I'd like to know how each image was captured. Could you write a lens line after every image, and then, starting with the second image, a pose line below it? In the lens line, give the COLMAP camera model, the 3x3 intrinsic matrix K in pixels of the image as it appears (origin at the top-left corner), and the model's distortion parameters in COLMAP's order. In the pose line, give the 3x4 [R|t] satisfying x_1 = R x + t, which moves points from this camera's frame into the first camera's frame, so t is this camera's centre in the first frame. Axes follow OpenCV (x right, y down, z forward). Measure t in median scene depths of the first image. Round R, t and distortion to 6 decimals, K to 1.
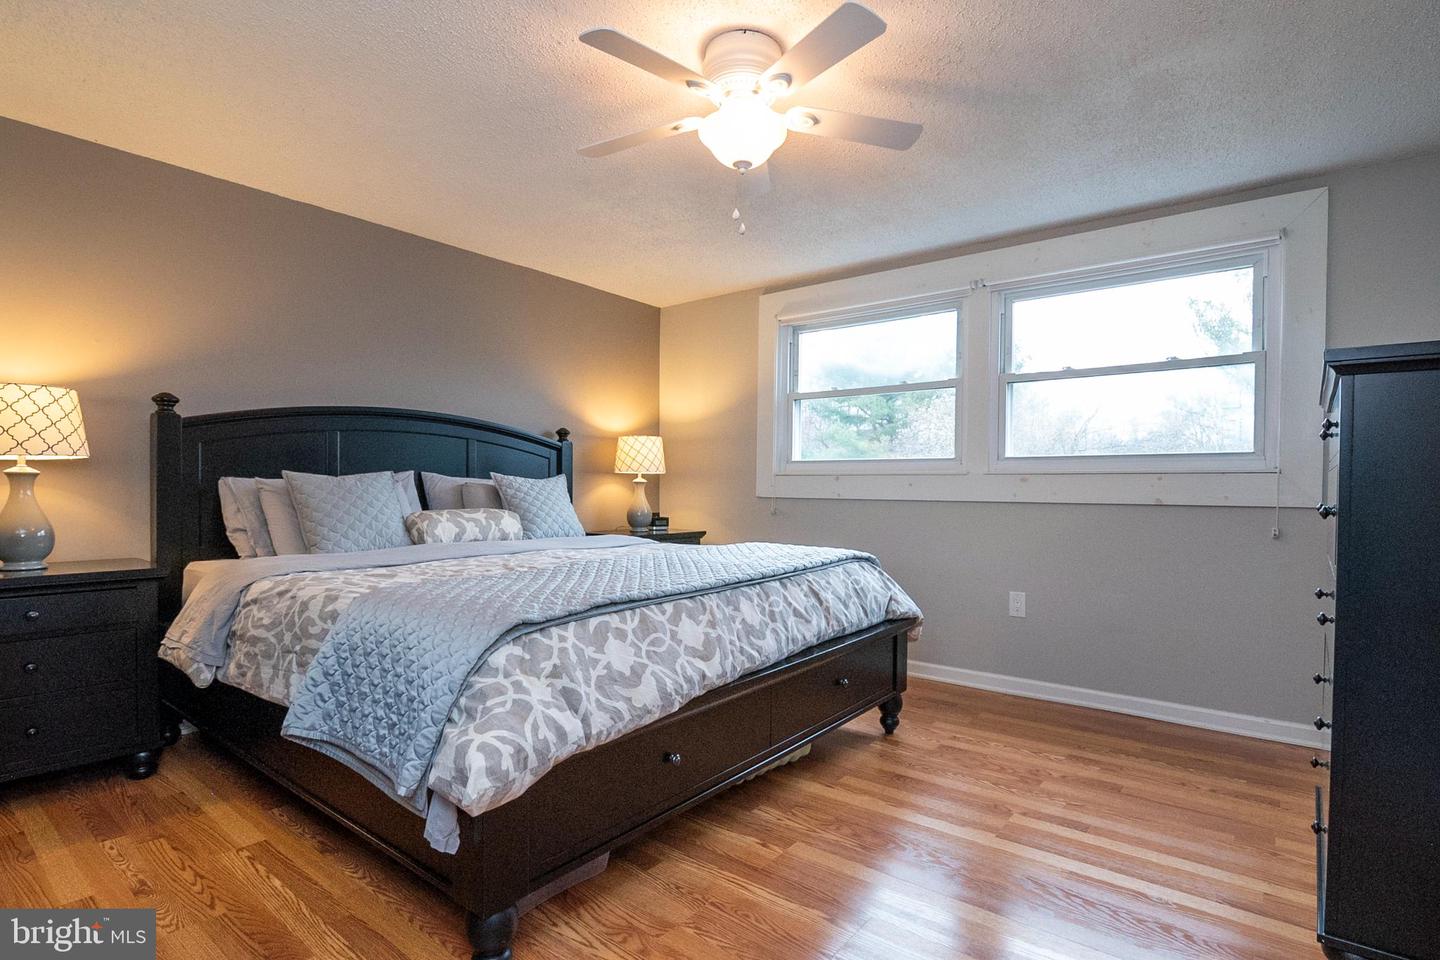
lens RADIAL K [[717.9, 0, 724.6], [0, 717.9, 476.7], [0, 0, 1]] dist [0.032756, -0.050294]
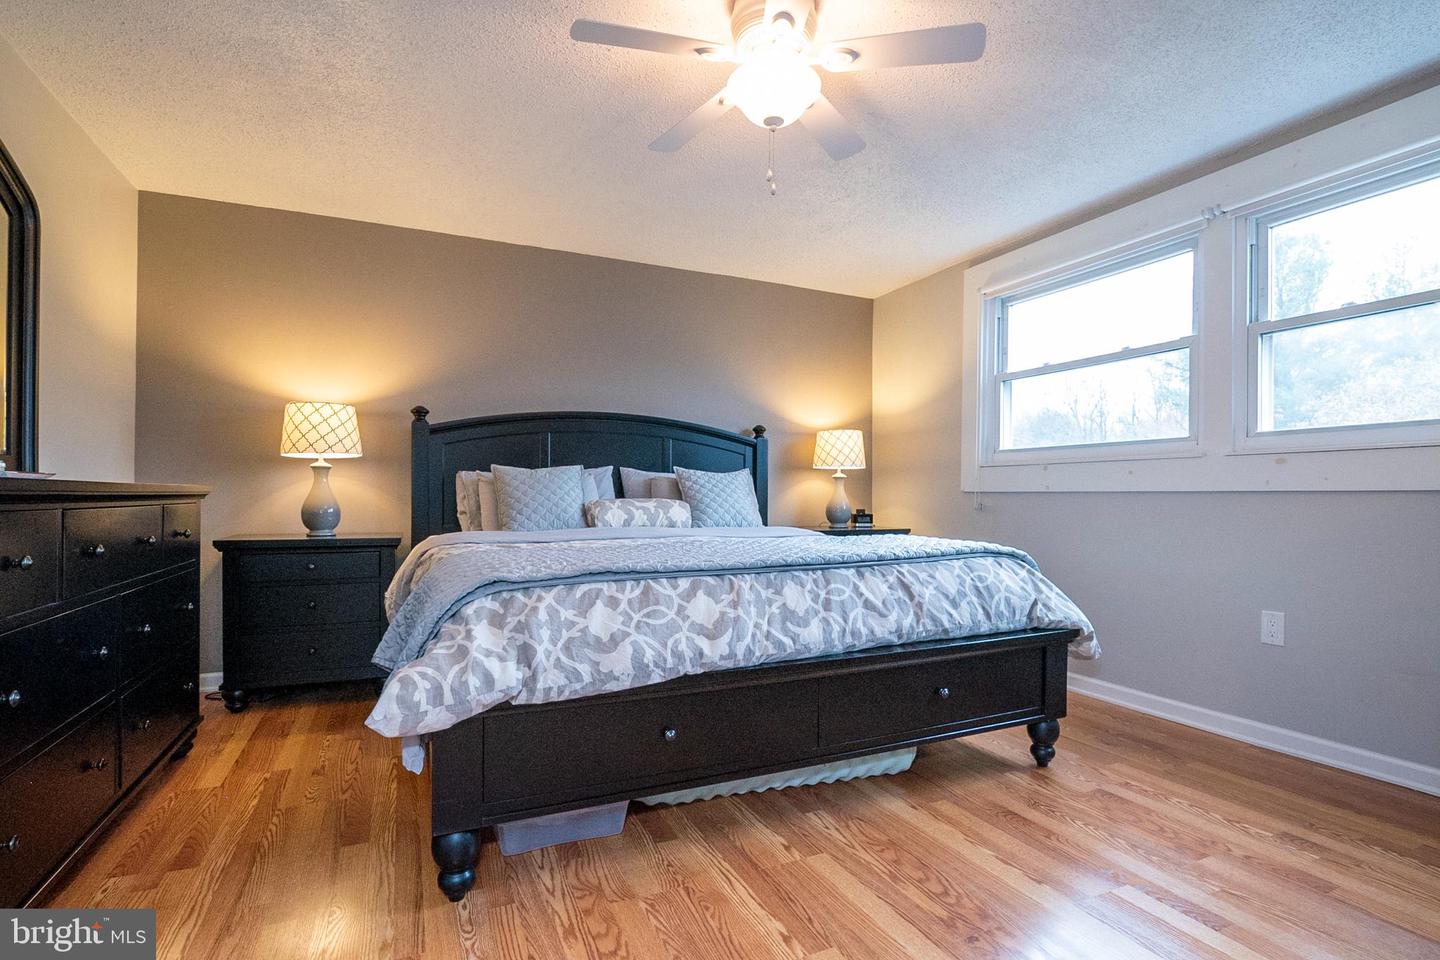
lens RADIAL K [[705.0, 0, 720.0], [0, 705.0, 480.0], [0, 0, 1]] dist [0.000520, -0.012489]
pose [[0.888653, -0.012011, -0.458423, 0.290543], [0.006147, 0.999879, -0.014282, 0.038851], [0.458539, 0.009873, 0.888619, 0.114633]]
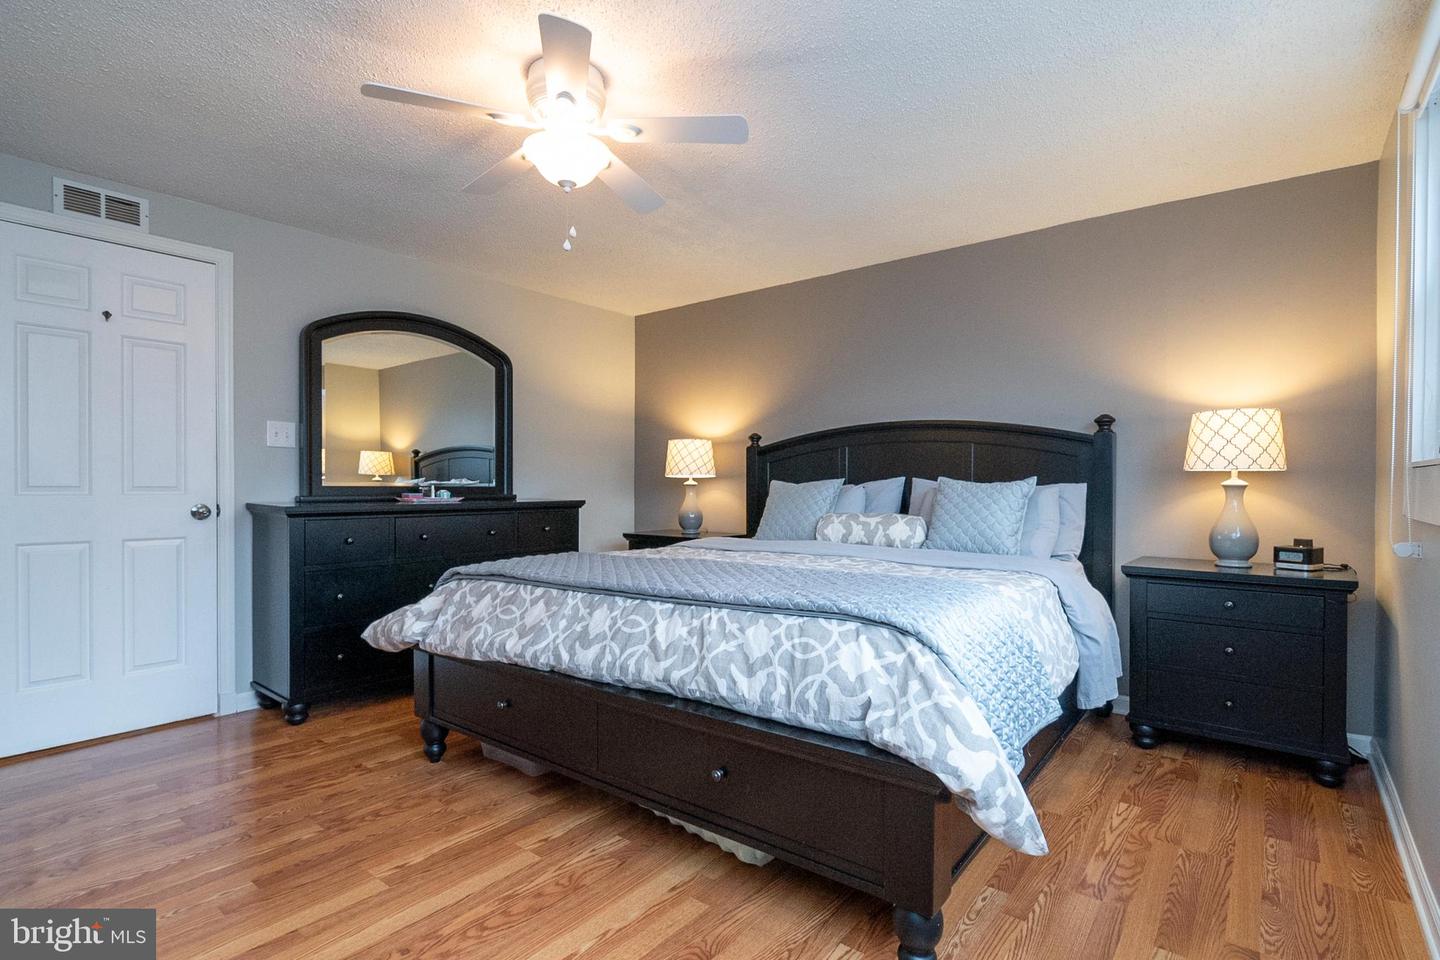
lens RADIAL K [[691.8, 0, 713.2], [0, 691.8, 483.7], [0, 0, 1]] dist [-0.000181, 0.014098]
pose [[-0.005841, -0.011576, -0.999916, 0.765944], [0.009078, 0.999891, -0.011629, 0.012691], [0.999942, -0.009145, -0.005736, 0.918157]]
